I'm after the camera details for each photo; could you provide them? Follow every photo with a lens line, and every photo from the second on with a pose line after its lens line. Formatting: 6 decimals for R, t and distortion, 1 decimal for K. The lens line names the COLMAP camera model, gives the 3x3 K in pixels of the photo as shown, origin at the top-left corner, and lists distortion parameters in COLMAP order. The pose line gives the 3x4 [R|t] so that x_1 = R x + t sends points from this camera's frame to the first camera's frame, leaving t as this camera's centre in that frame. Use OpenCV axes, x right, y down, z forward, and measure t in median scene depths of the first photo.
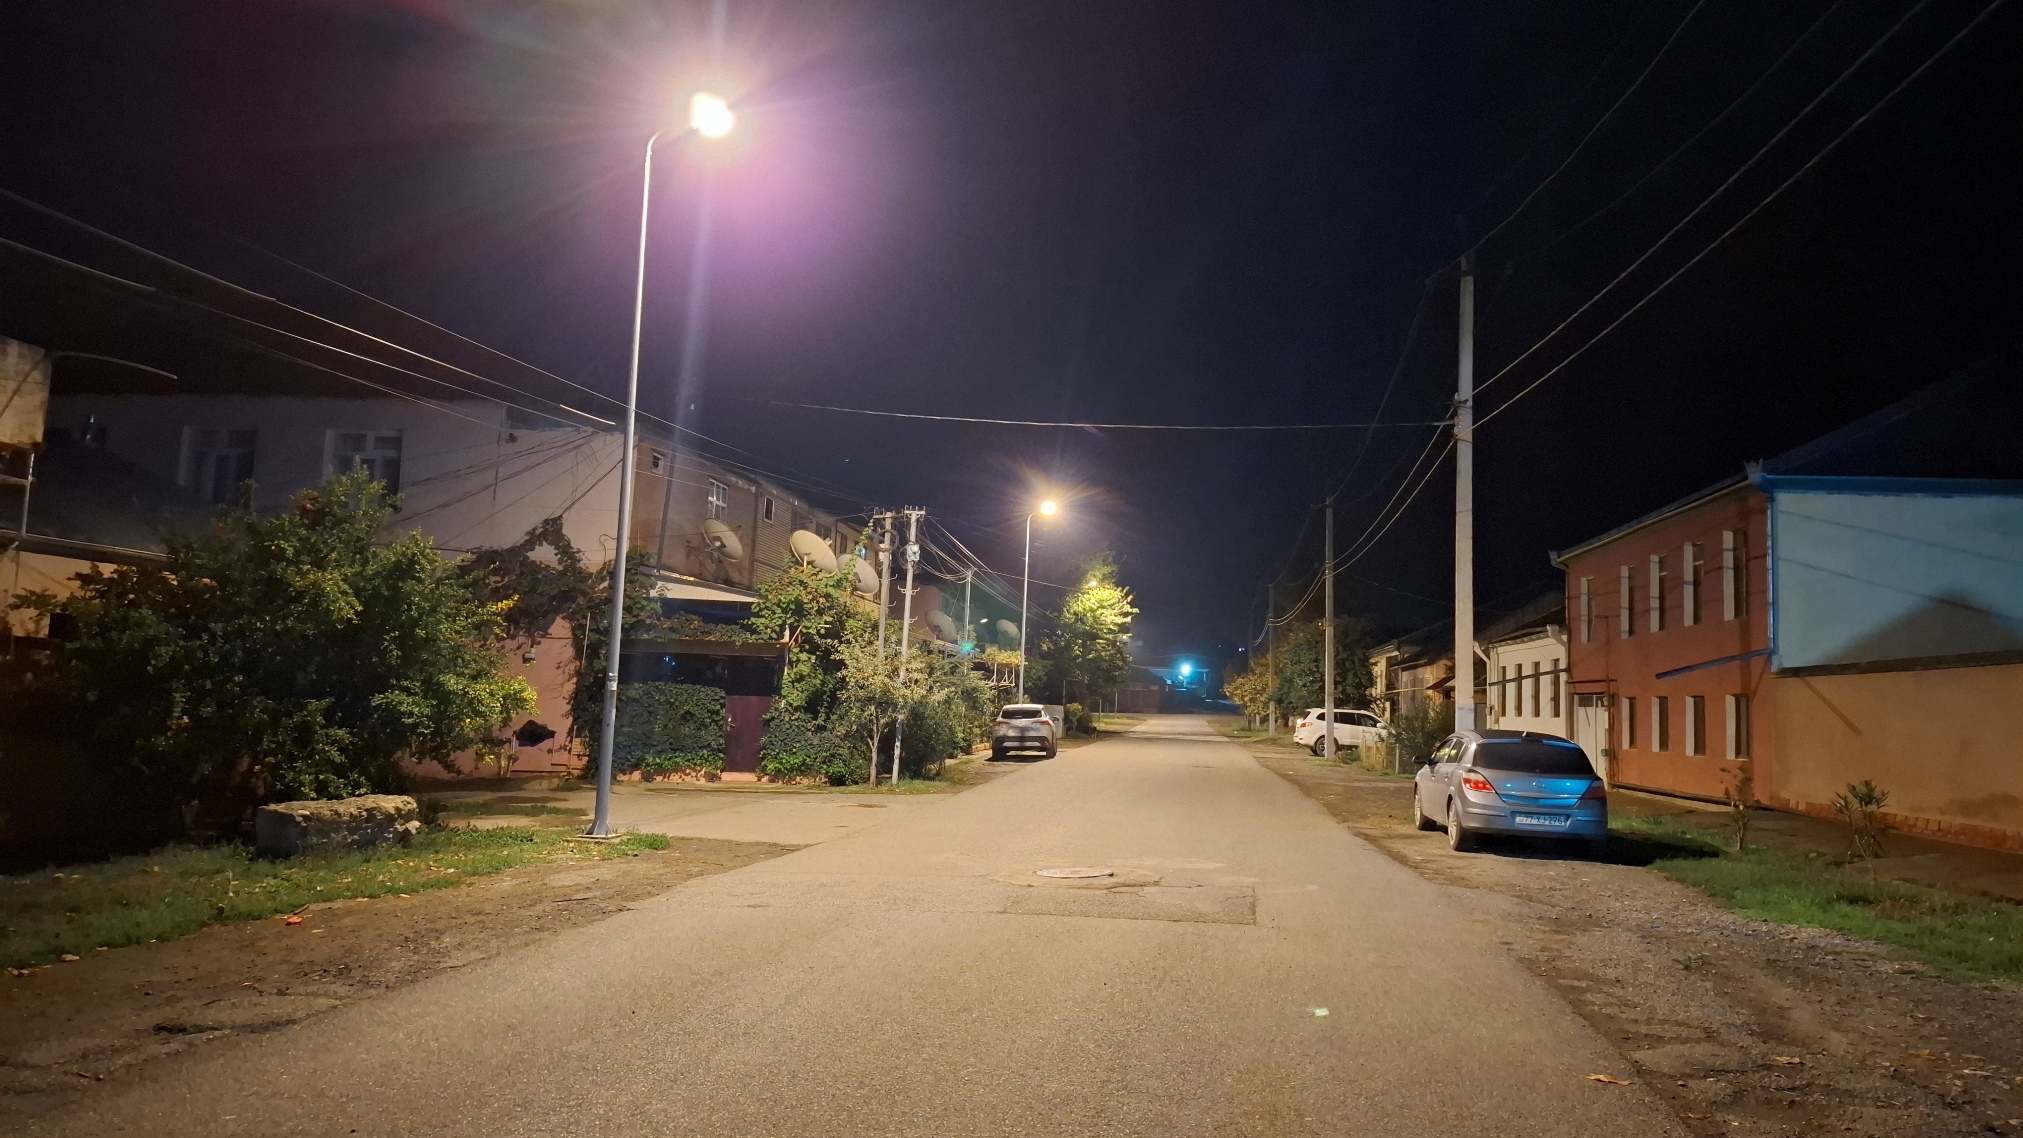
lens RADIAL K [[1366.6, 0, 1011.5], [0, 1366.6, 569.0], [0, 0, 1]] dist [0.173737, -0.274262]
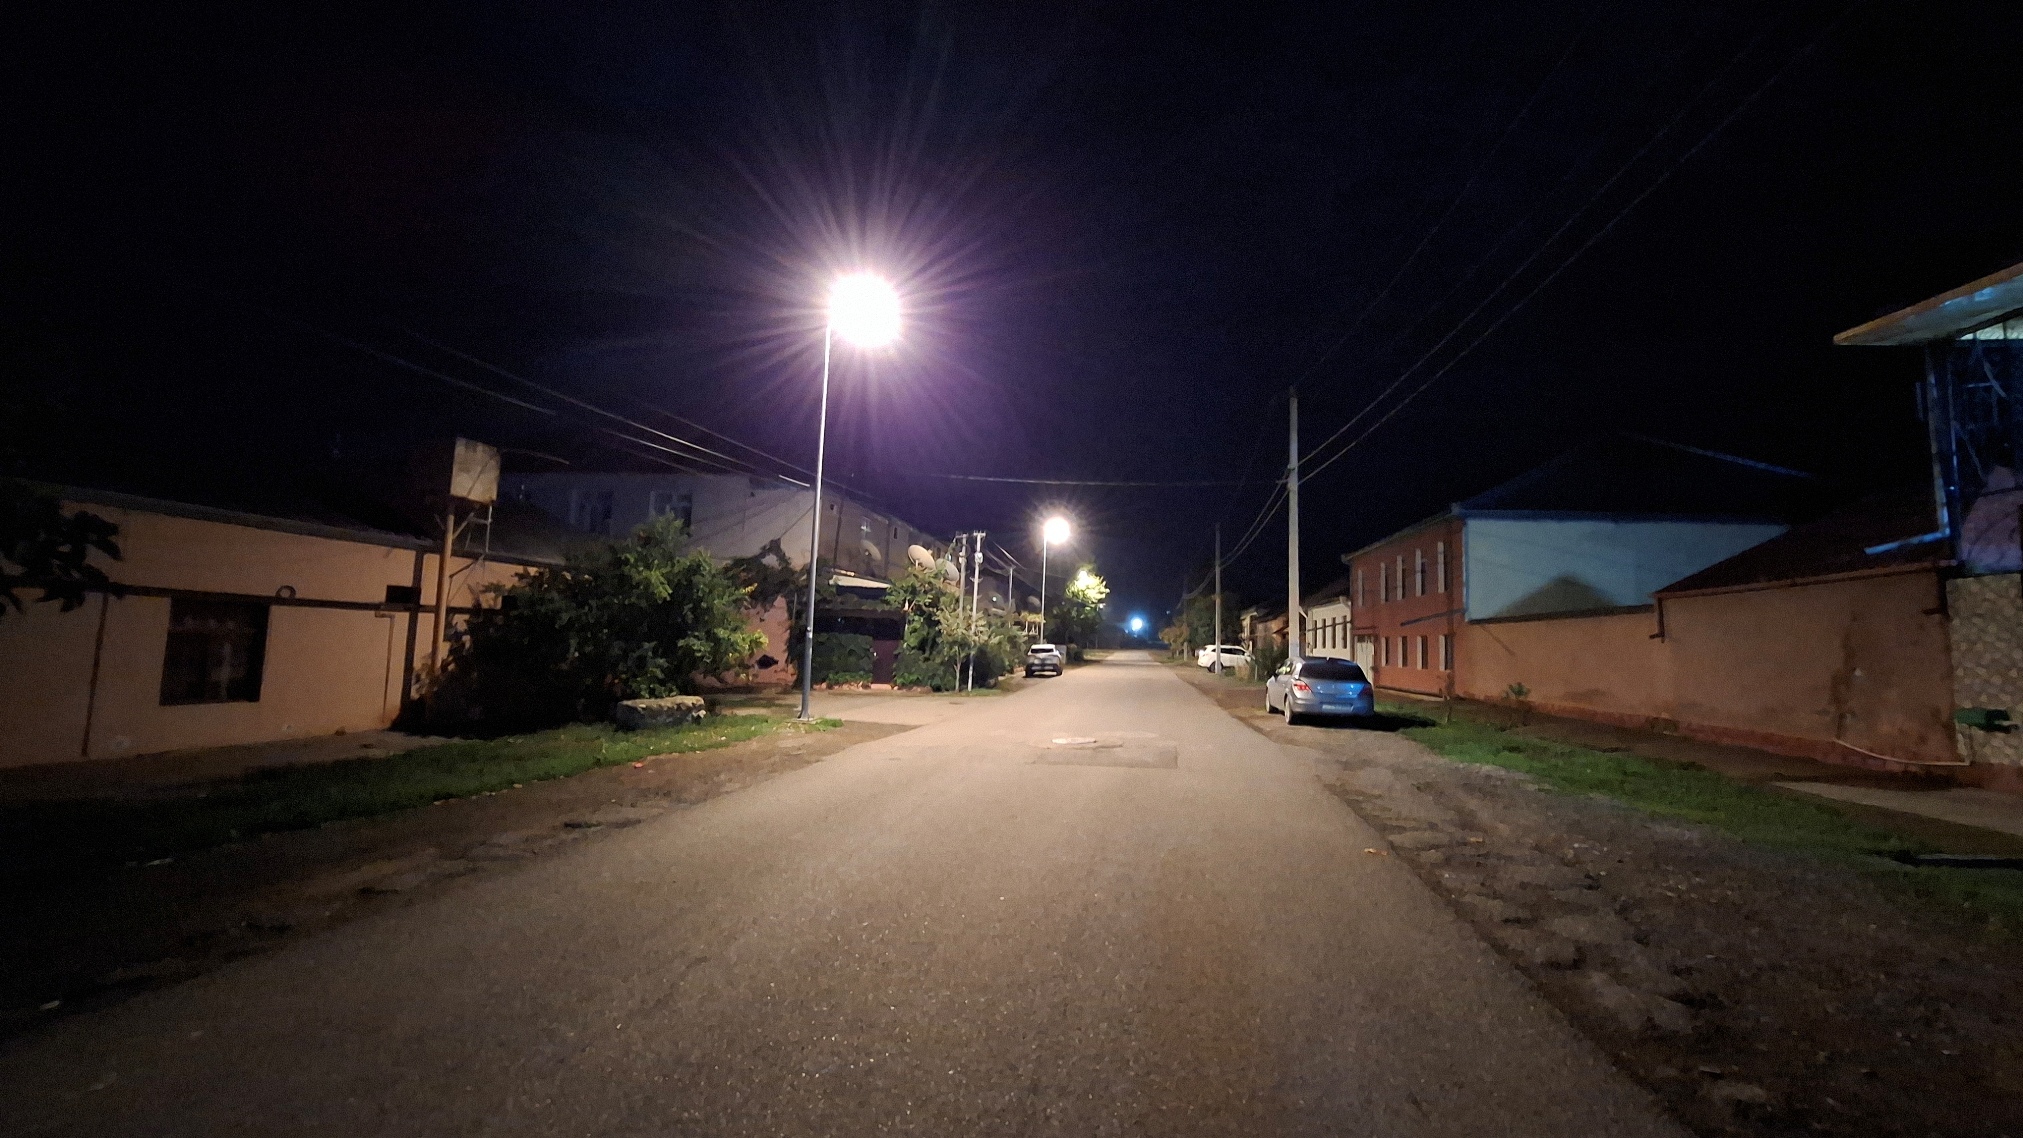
lens RADIAL K [[791.9, 0, 1030.8], [0, 791.9, 571.1], [0, 0, 1]] dist [-0.000310, 0.000087]
pose [[0.999956, -0.007192, -0.006058, -0.000354], [0.007225, 0.999959, 0.005477, -0.000024], [0.006018, -0.005521, 0.999967, -0.003055]]
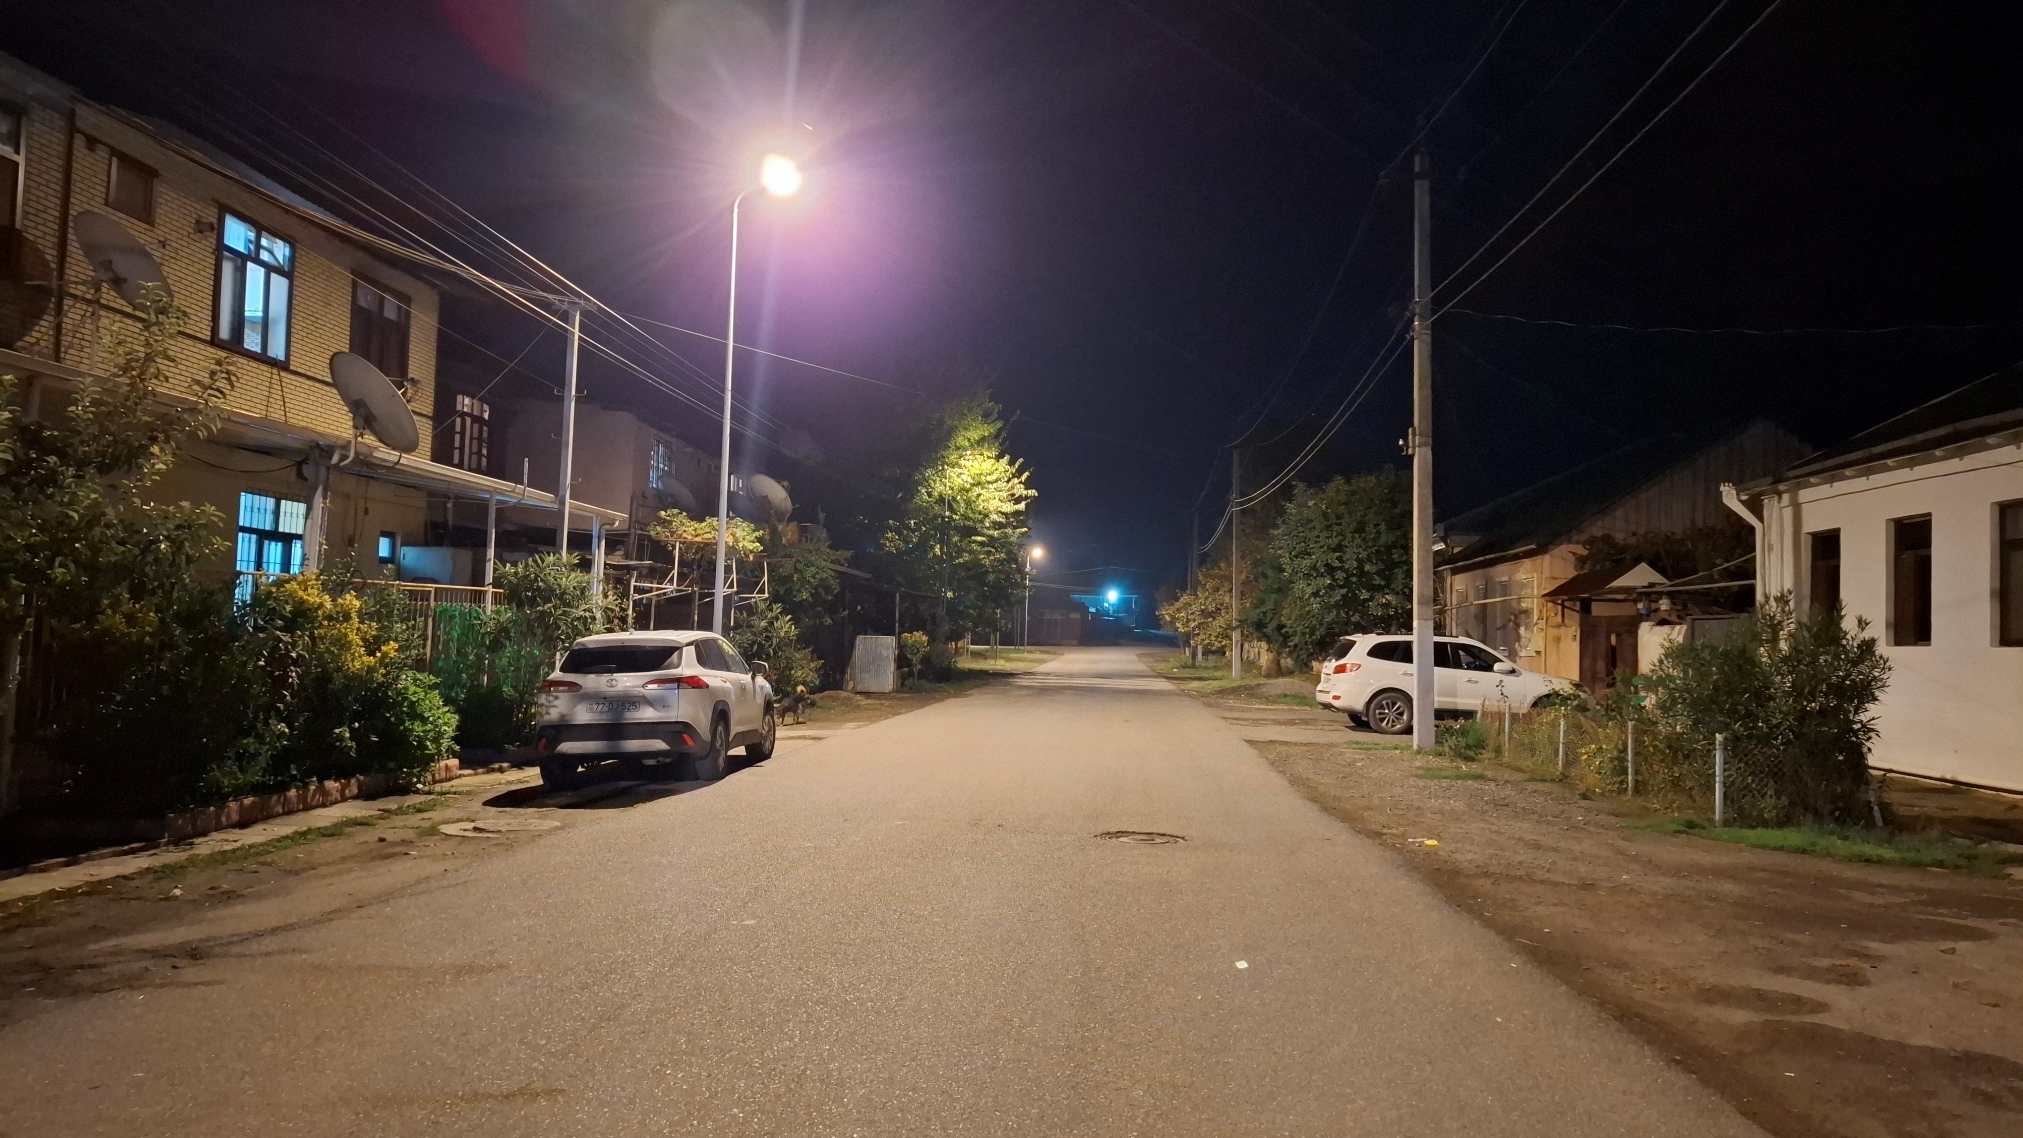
lens RADIAL K [[1366.6, 0, 1011.5], [0, 1366.6, 569.0], [0, 0, 1]] dist [0.173737, -0.274262]
pose [[0.998672, -0.006589, 0.051093, 0.151179], [0.004106, 0.998813, 0.048542, 0.113747], [-0.051352, -0.048268, 0.997514, 1.101705]]
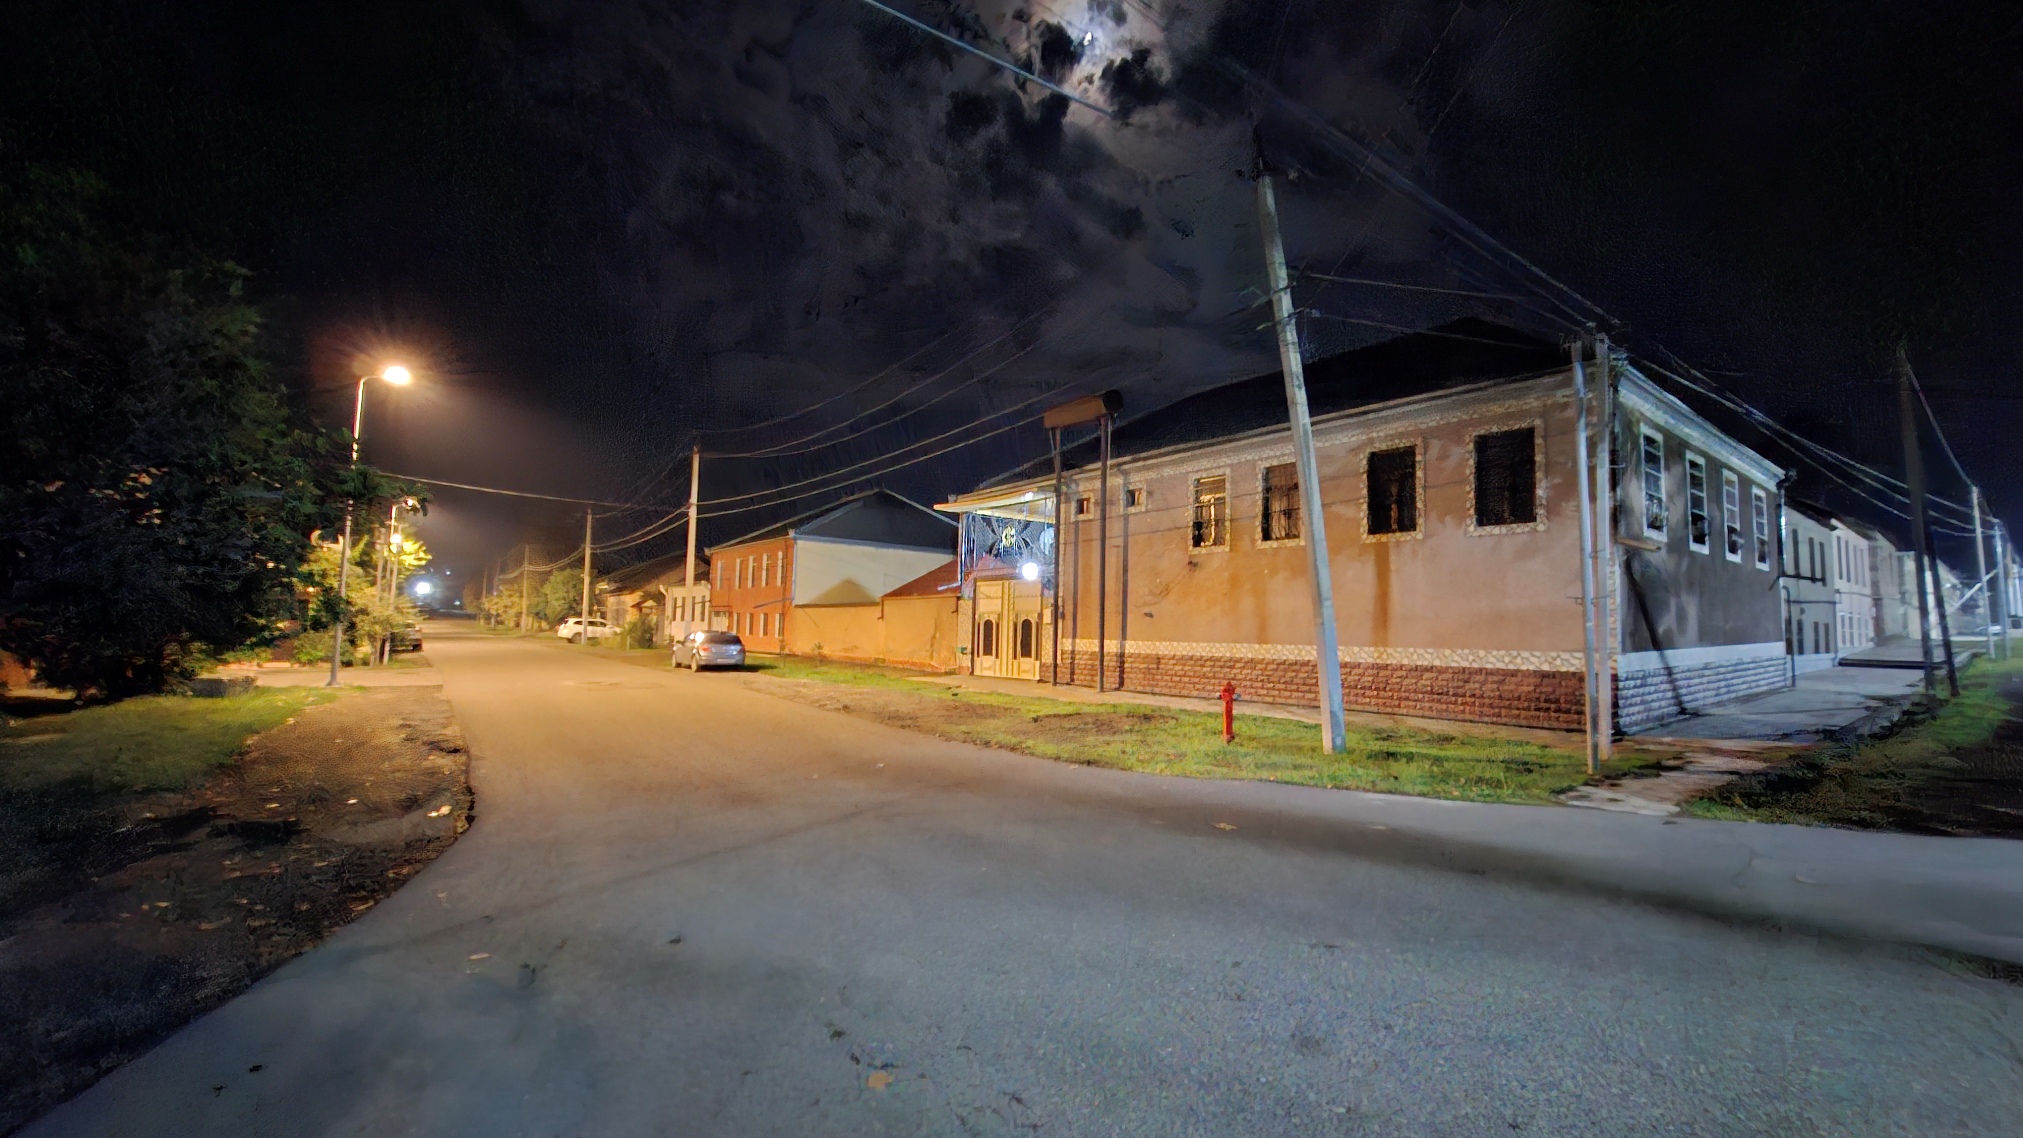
lens RADIAL K [[823.1, 0, 1011.5], [0, 823.1, 569.0], [0, 0, 1]] dist [0.003180, 0.000171]
pose [[0.717763, 0.028635, 0.695699, -0.284726], [-0.063090, 0.997719, 0.024025, -0.066489], [-0.693424, -0.061135, 0.717932, -0.471694]]
